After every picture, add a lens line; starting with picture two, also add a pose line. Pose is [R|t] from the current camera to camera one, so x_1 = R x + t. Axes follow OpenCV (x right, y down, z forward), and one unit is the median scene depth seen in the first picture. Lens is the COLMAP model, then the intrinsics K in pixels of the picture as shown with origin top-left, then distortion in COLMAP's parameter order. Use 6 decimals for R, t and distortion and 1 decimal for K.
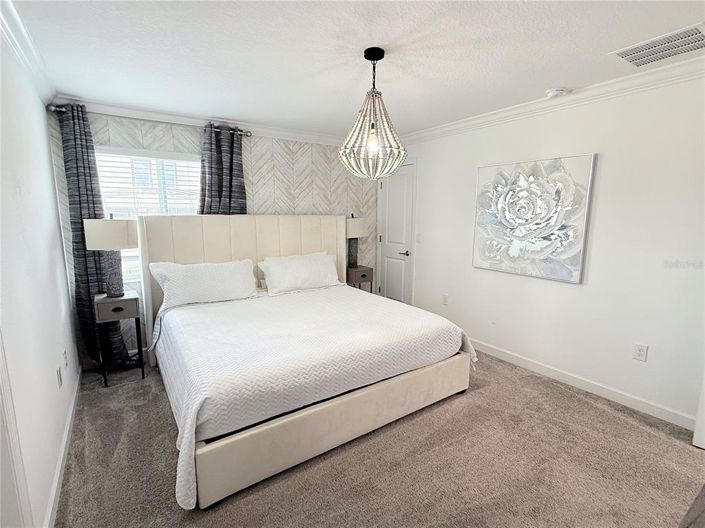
lens RADIAL K [[335.5, 0, 351.3], [0, 335.5, 264.9], [0, 0, 1]] dist [-0.002402, 0.000193]
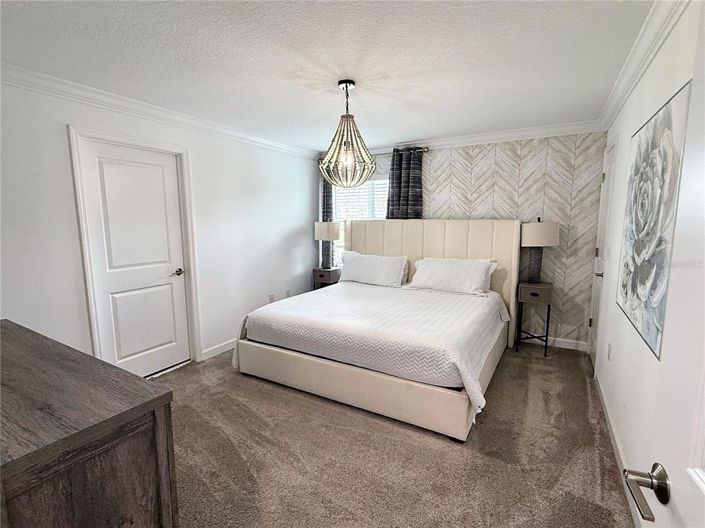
lens RADIAL K [[335.5, 0, 354.2], [0, 335.5, 263.6], [0, 0, 1]] dist [-0.002402, 0.000193]
pose [[0.439802, 0.112717, -0.890993, 0.661720], [-0.132251, 0.989406, 0.059887, -0.037579], [0.888304, 0.091496, 0.450050, 0.293403]]
